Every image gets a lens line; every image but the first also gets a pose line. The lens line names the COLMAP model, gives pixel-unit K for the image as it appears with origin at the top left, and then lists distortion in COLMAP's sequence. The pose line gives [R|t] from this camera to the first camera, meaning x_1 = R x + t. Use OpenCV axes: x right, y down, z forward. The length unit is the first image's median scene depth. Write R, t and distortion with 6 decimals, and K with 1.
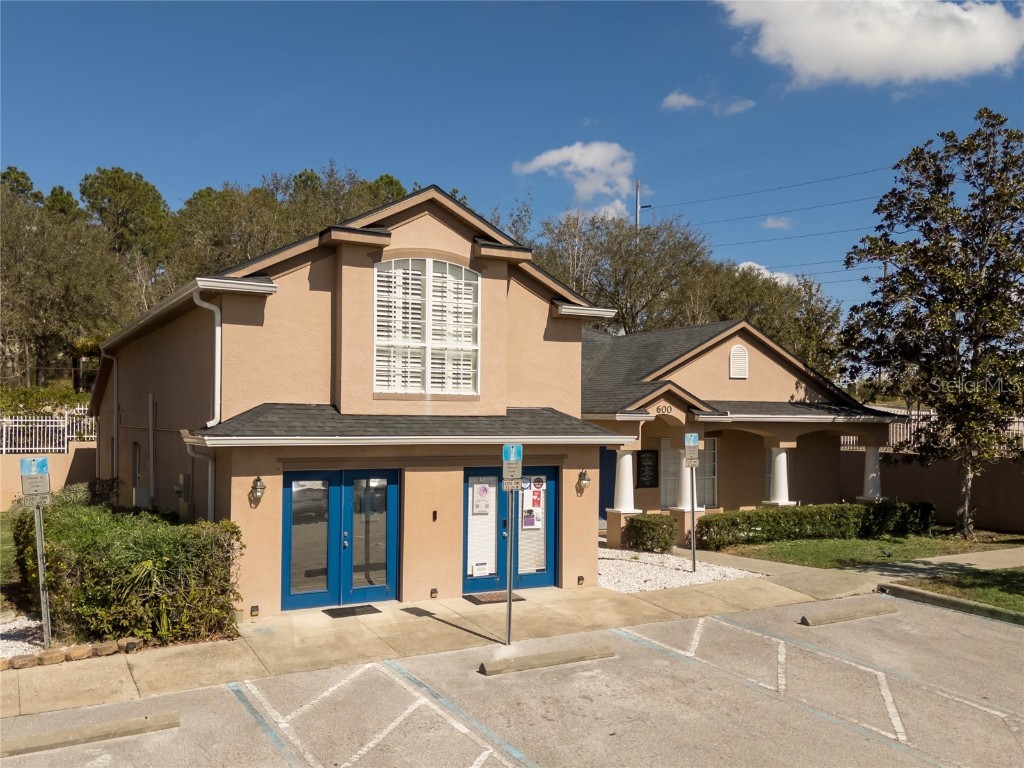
lens RADIAL K [[904.7, 0, 511.5], [0, 904.7, 424.1], [0, 0, 1]] dist [0.111722, -0.134586]
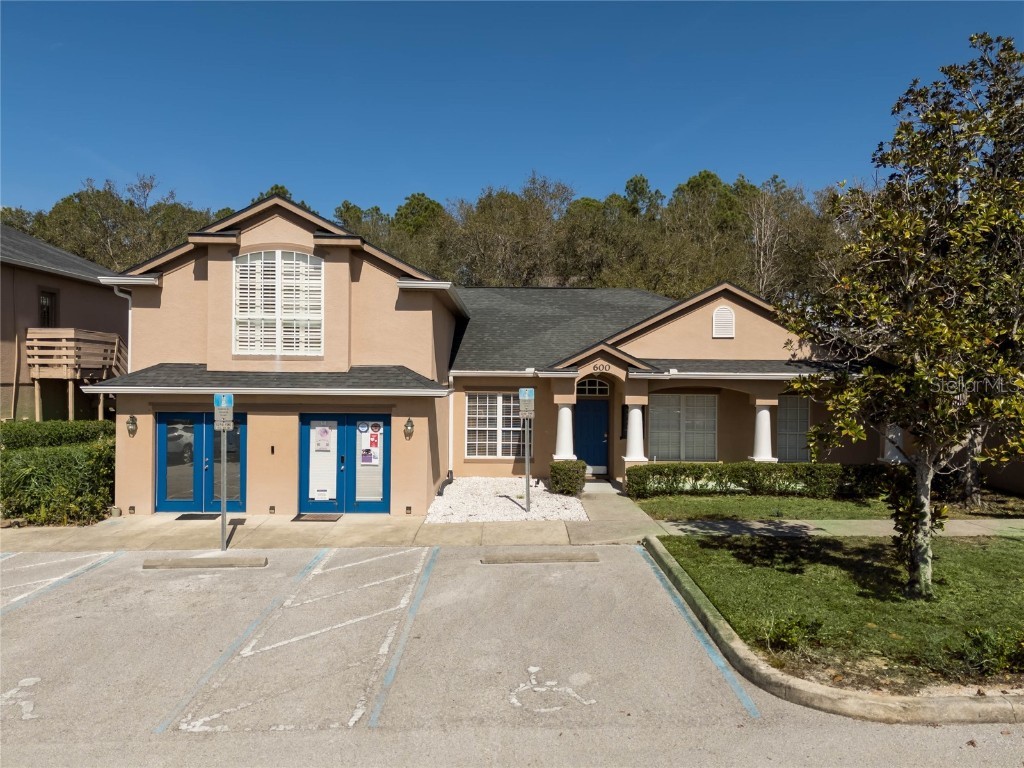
lens RADIAL K [[748.8, 0, 512.0], [0, 748.8, 384.0], [0, 0, 1]] dist [0.071082, -0.062141]
pose [[0.888972, 0.005801, -0.457925, 0.676993], [-0.005449, 0.999983, 0.002088, 0.003430], [0.457929, 0.000639, 0.888988, 0.193476]]
